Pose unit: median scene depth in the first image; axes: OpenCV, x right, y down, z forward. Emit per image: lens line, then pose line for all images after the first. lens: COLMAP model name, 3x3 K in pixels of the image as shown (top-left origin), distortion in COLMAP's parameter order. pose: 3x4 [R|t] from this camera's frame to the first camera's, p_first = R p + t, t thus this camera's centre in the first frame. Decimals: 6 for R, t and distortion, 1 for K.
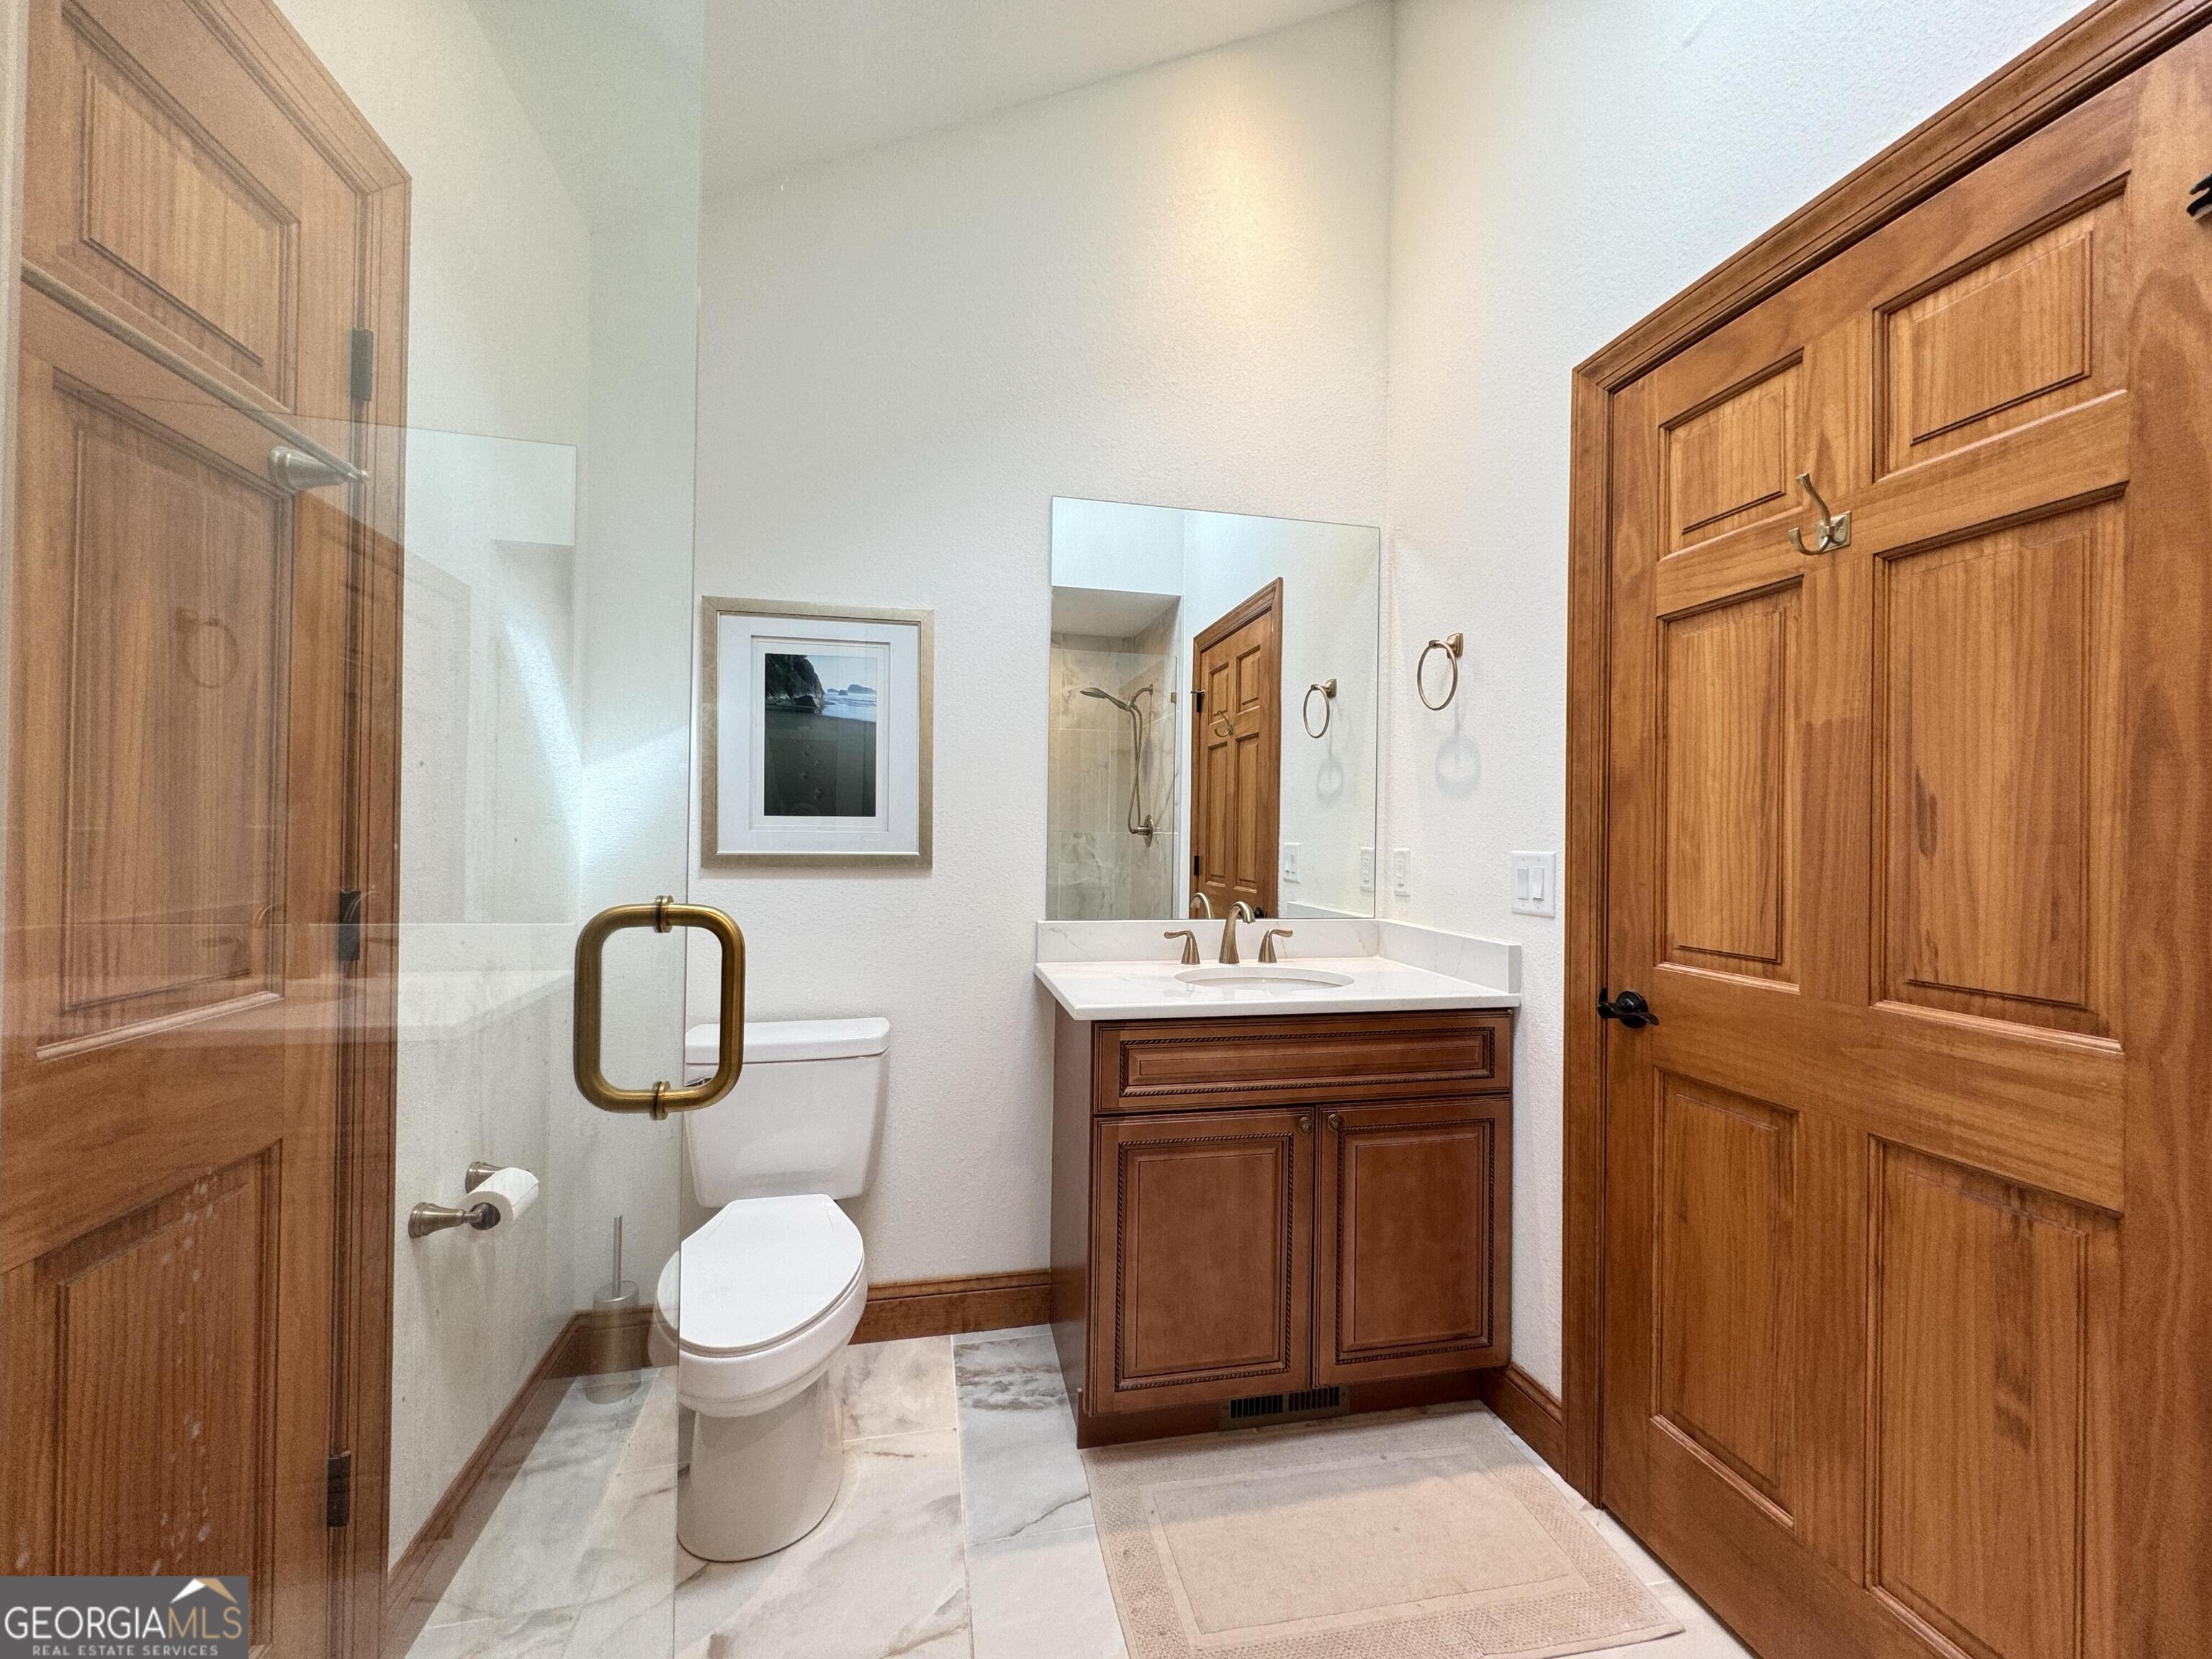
lens RADIAL K [[879.5, 0, 1104.5], [0, 879.5, 827.2], [0, 0, 1]] dist [-0.000072, -0.000011]
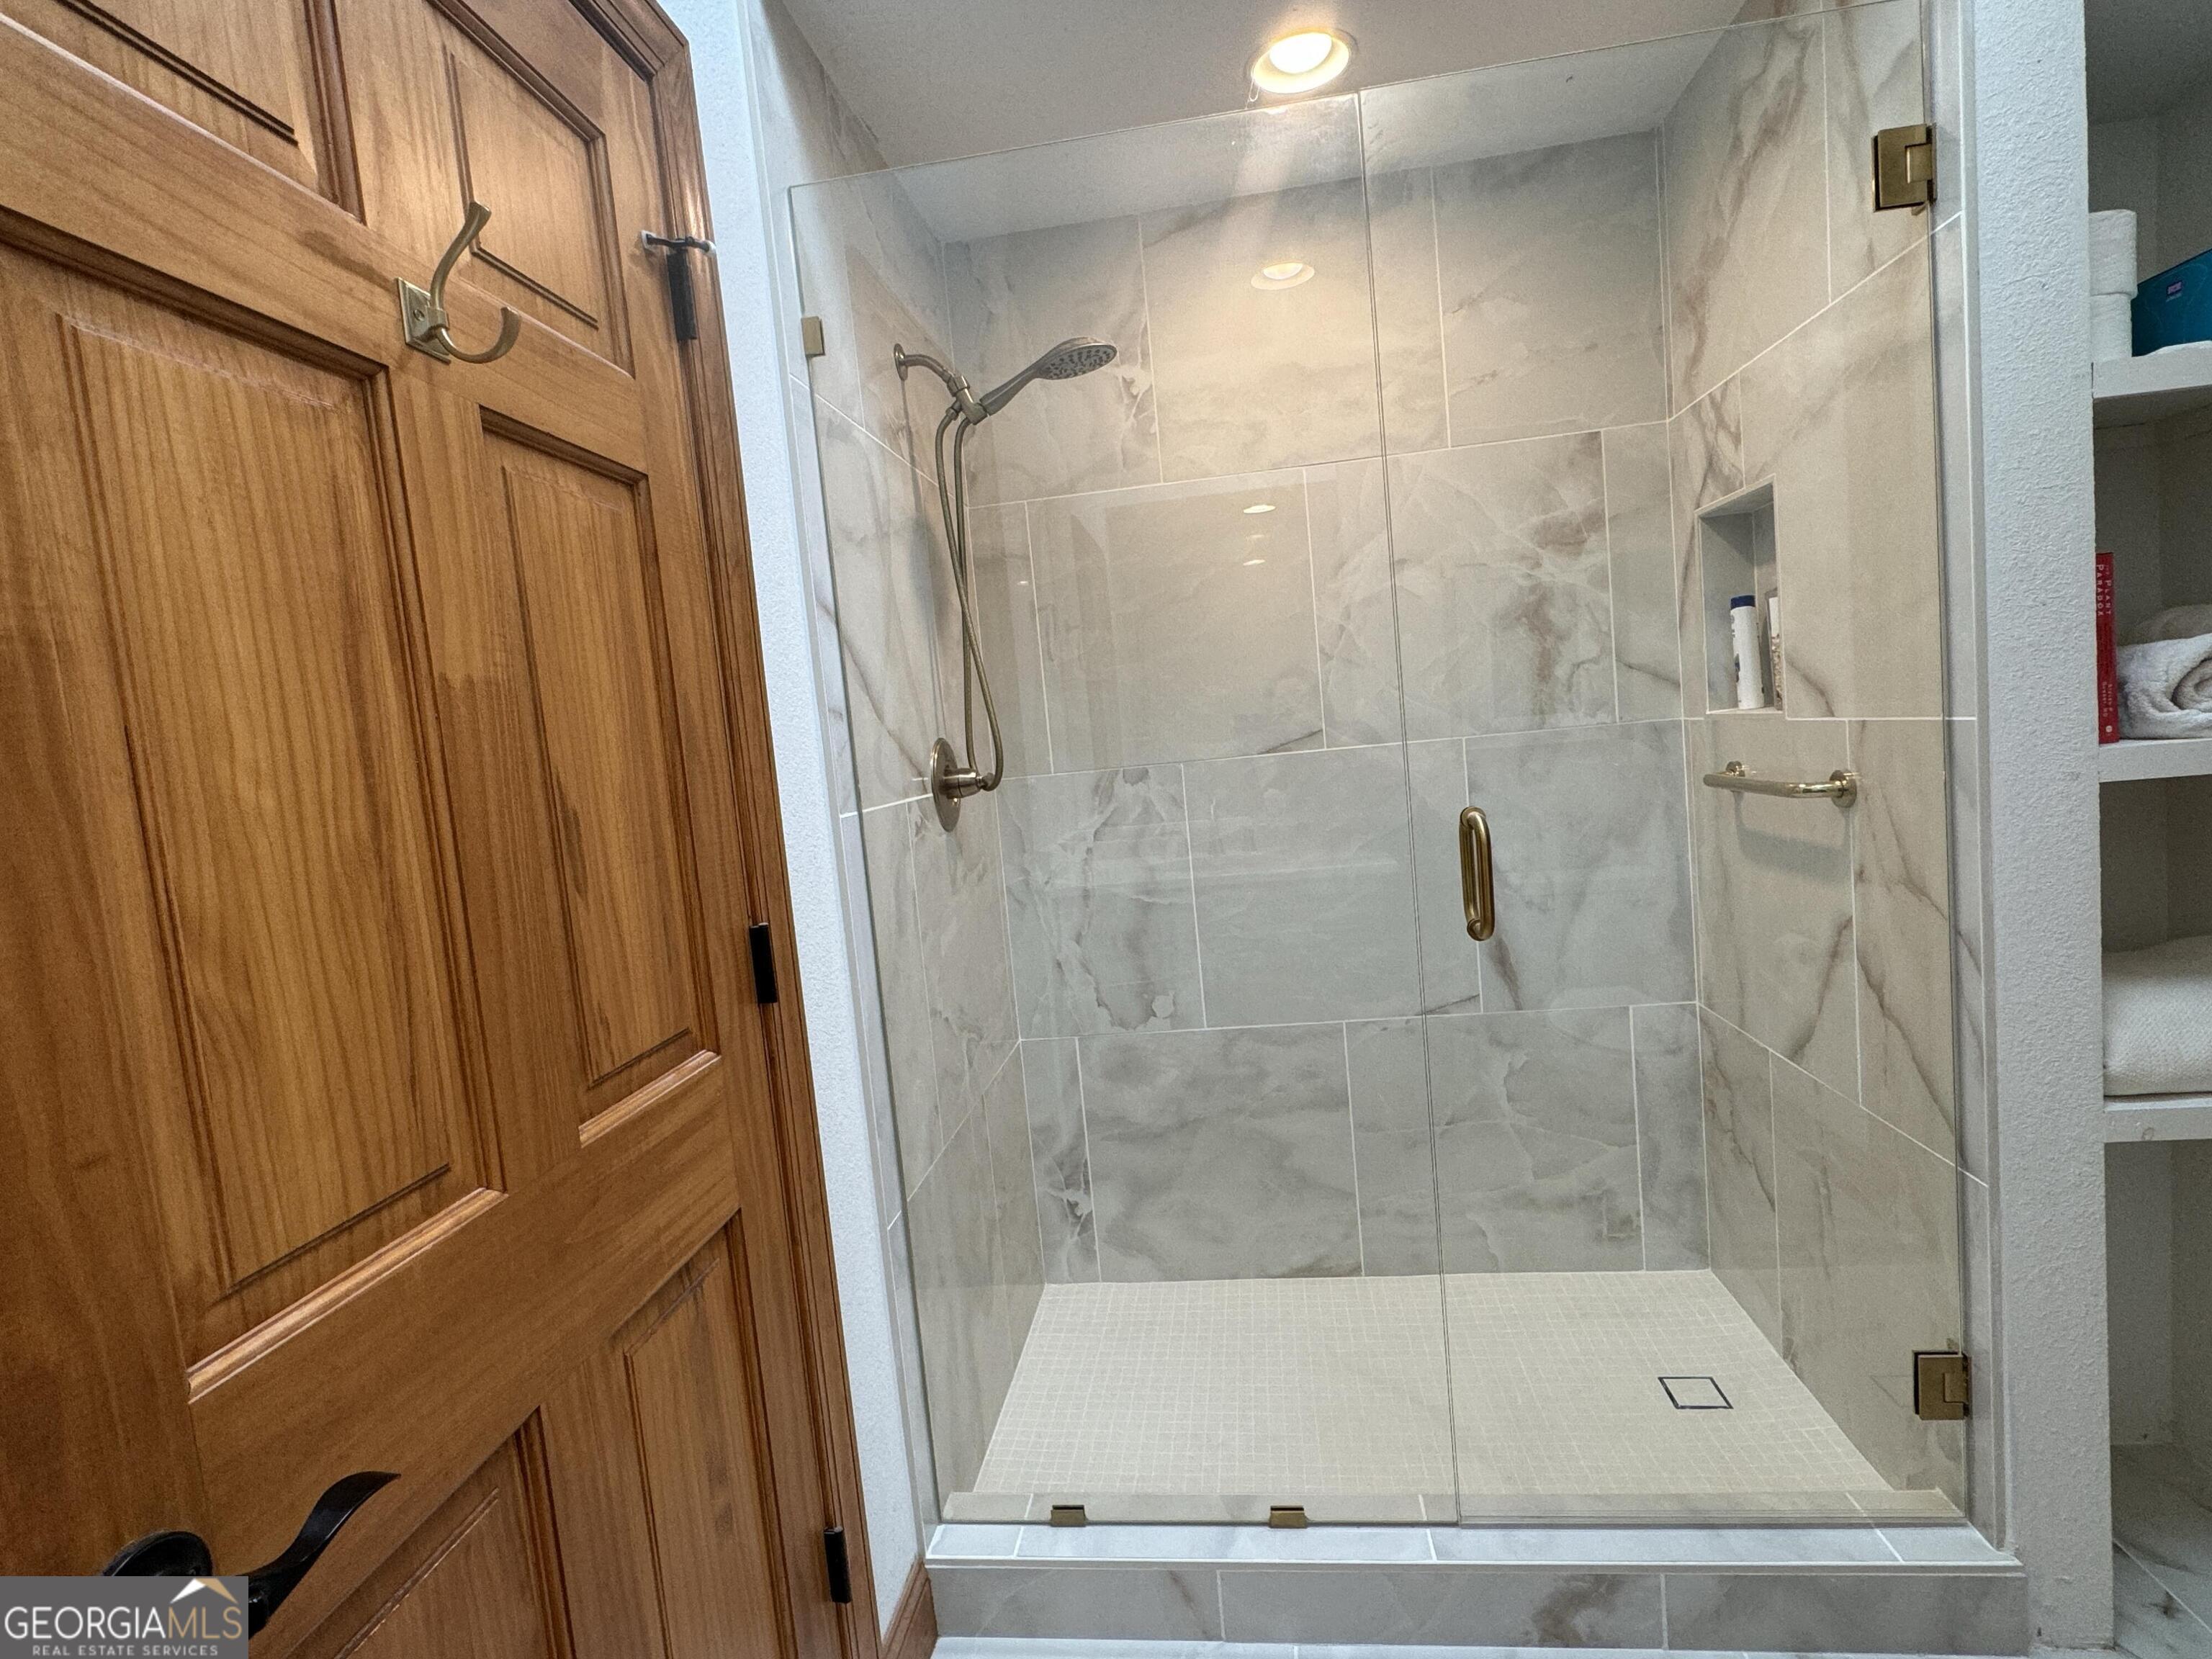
lens RADIAL K [[1095.9, 0, 1106.0], [0, 1095.9, 834.9], [0, 0, 1]] dist [0.000361, -0.000003]
pose [[-0.942212, 0.037781, 0.332880, 0.219451], [0.071688, 0.993343, 0.090171, -0.053927], [-0.327258, 0.108824, -0.938648, 1.403857]]
